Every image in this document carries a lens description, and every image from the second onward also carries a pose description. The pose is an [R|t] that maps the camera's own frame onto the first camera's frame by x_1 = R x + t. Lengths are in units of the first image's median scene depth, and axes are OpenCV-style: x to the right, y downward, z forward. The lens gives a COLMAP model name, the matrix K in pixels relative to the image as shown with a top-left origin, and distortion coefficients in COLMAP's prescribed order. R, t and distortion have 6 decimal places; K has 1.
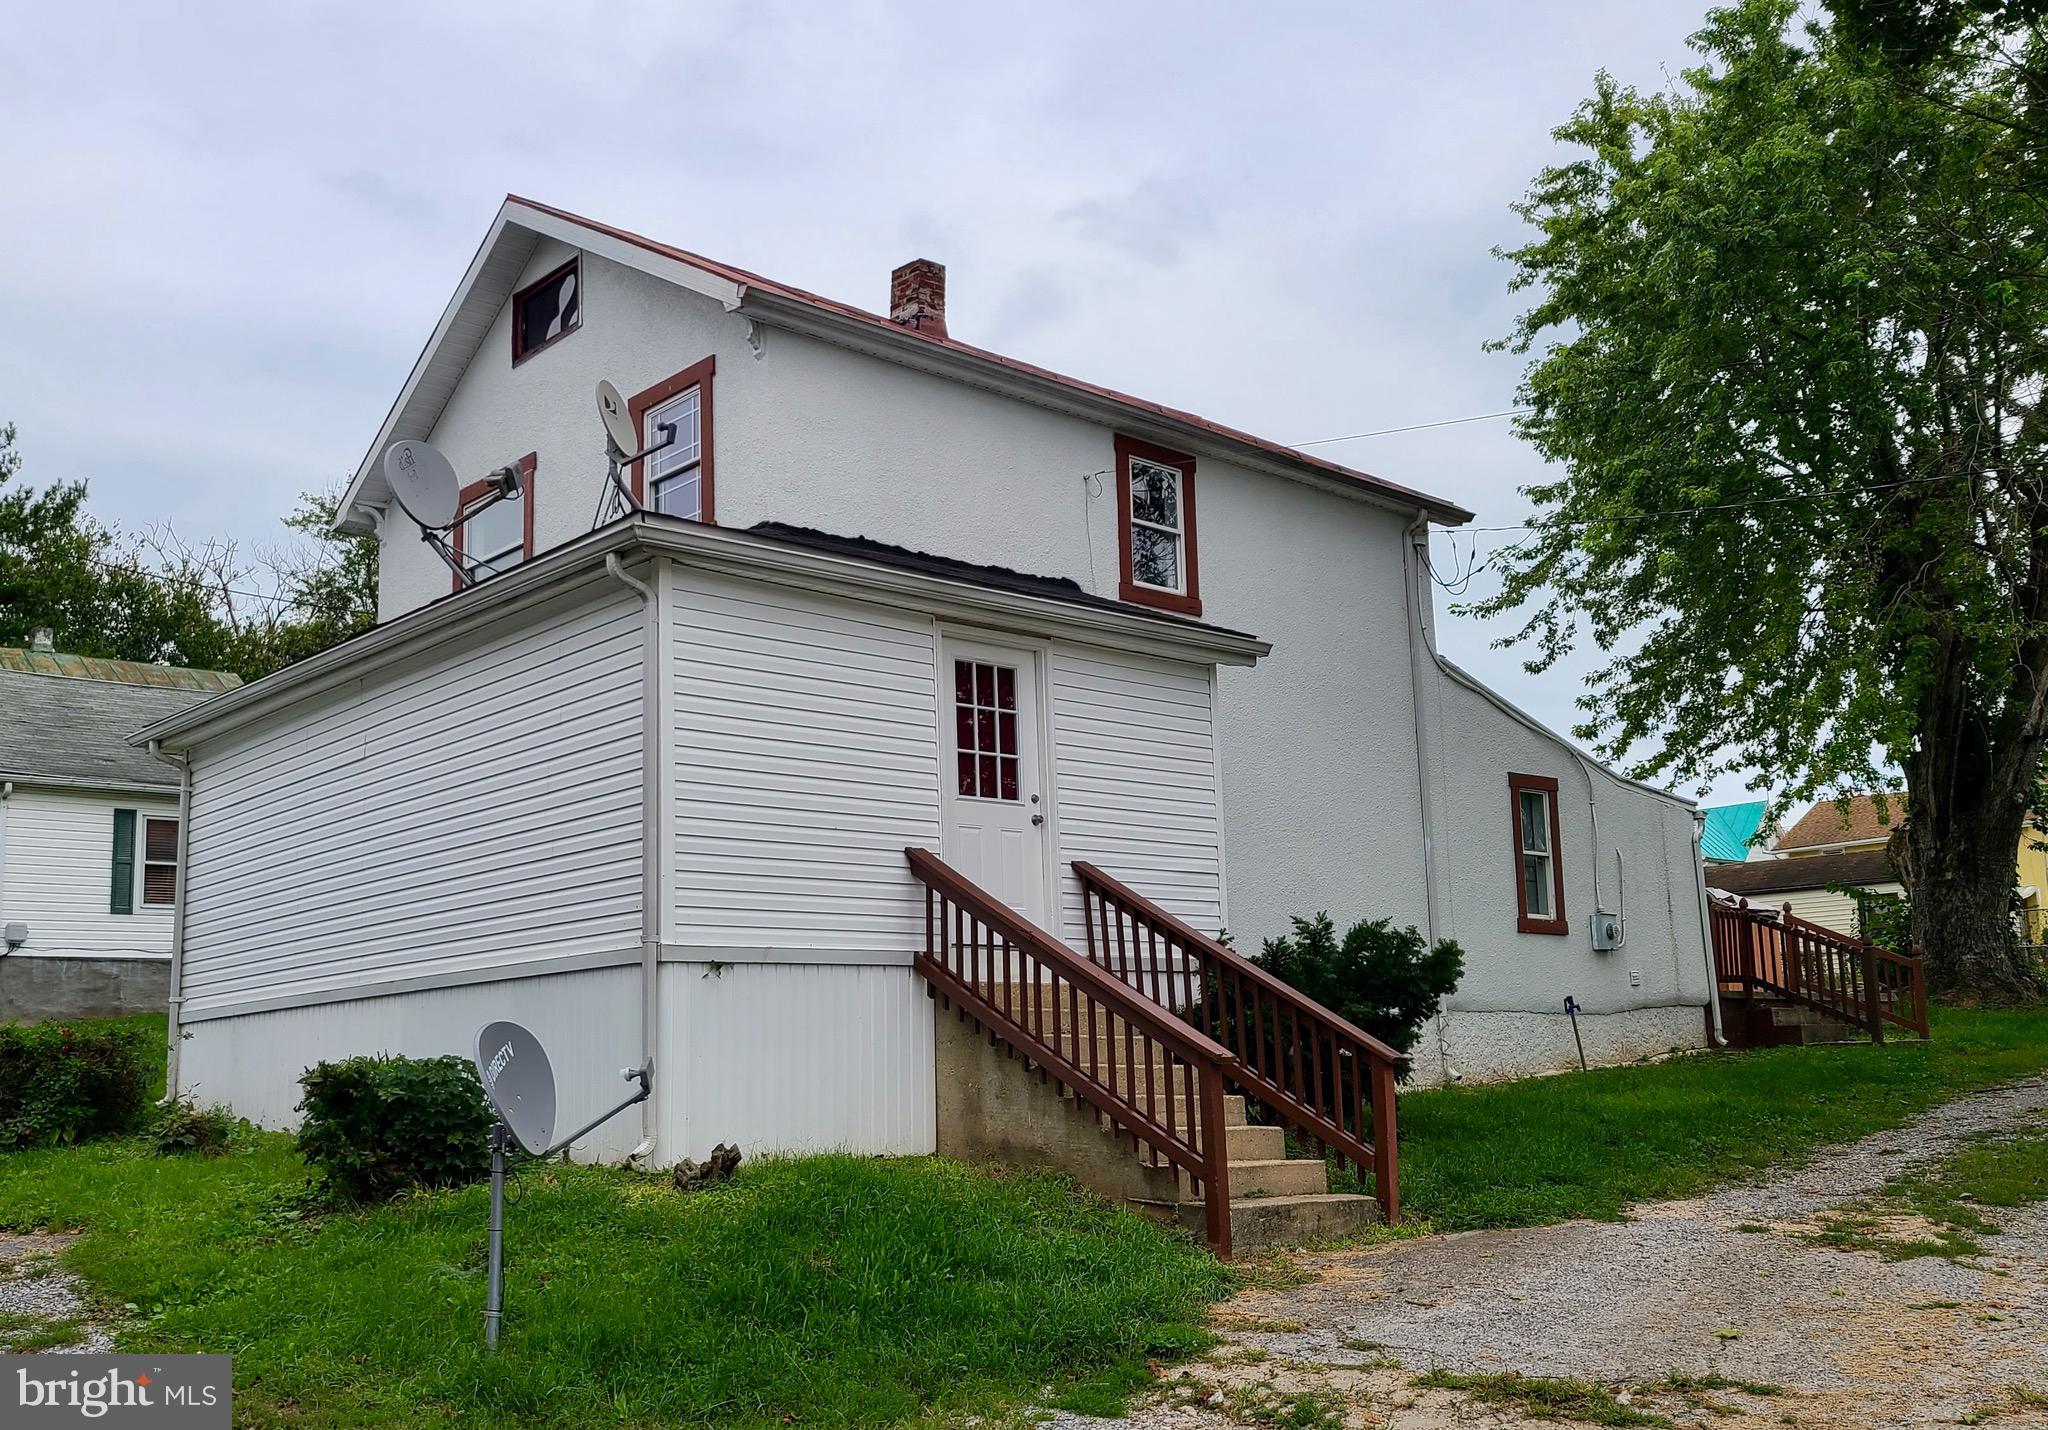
lens RADIAL K [[1901.0, 0, 932.7], [0, 1901.0, 771.2], [0, 0, 1]] dist [0.056895, -0.032865]
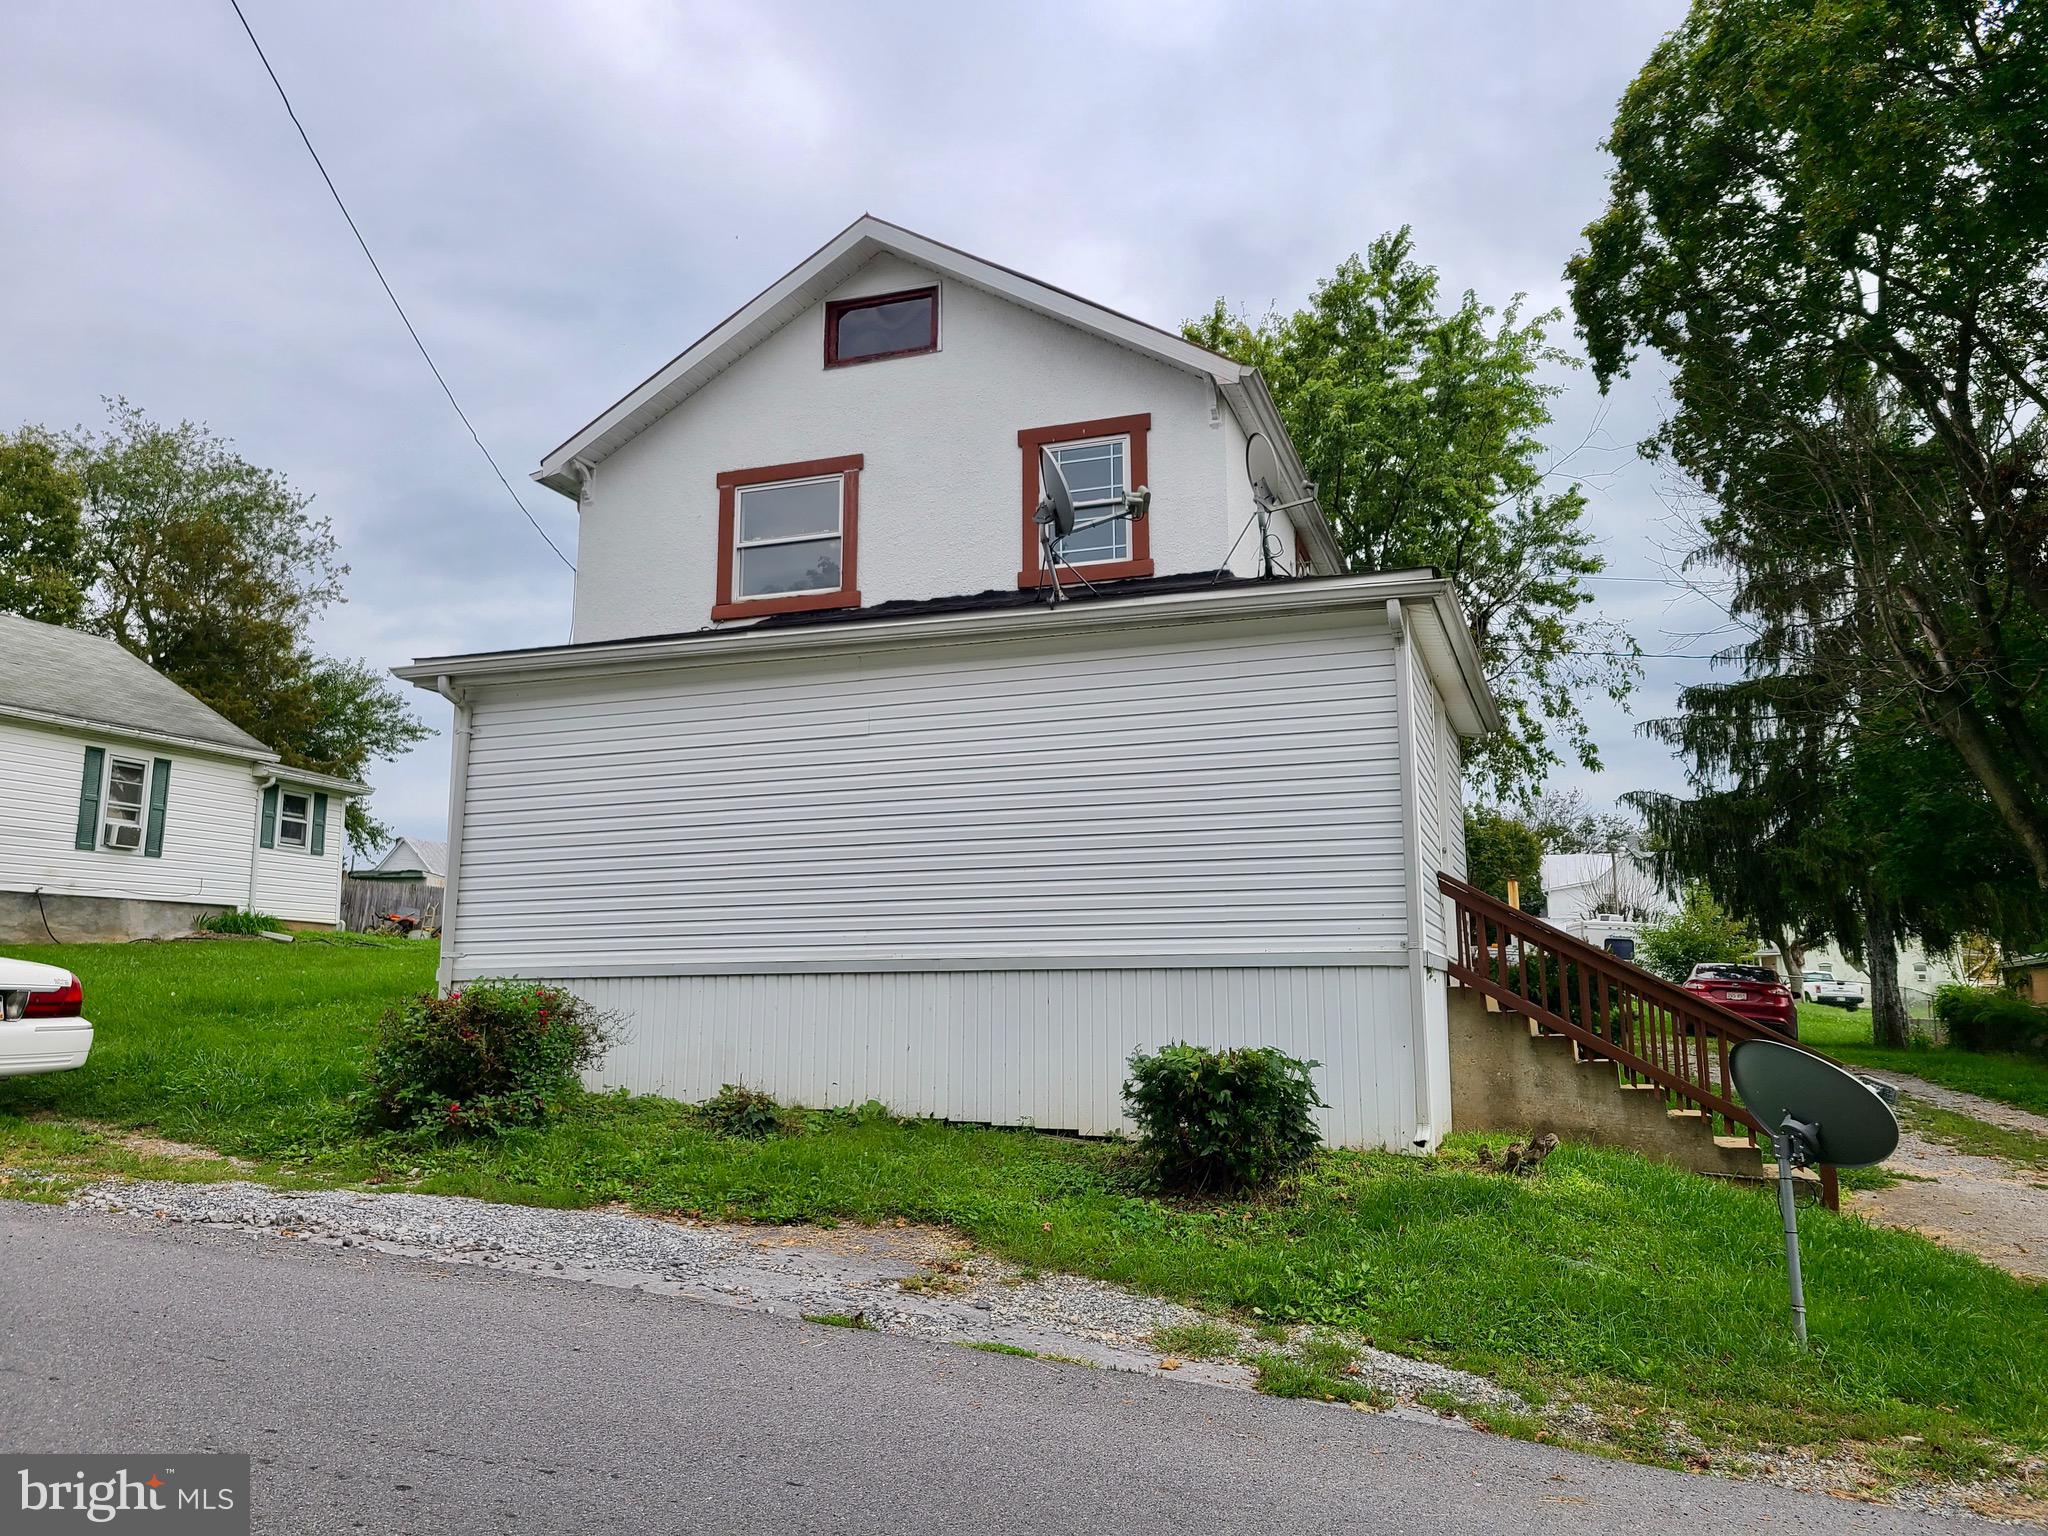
lens RADIAL K [[1537.6, 0, 1013.3], [0, 1537.6, 754.6], [0, 0, 1]] dist [0.049017, -0.016235]
pose [[0.876832, 0.104288, 0.469351, -0.643125], [-0.098233, 0.994459, -0.037448, 0.027458], [-0.470655, -0.013270, 0.882218, 0.252484]]
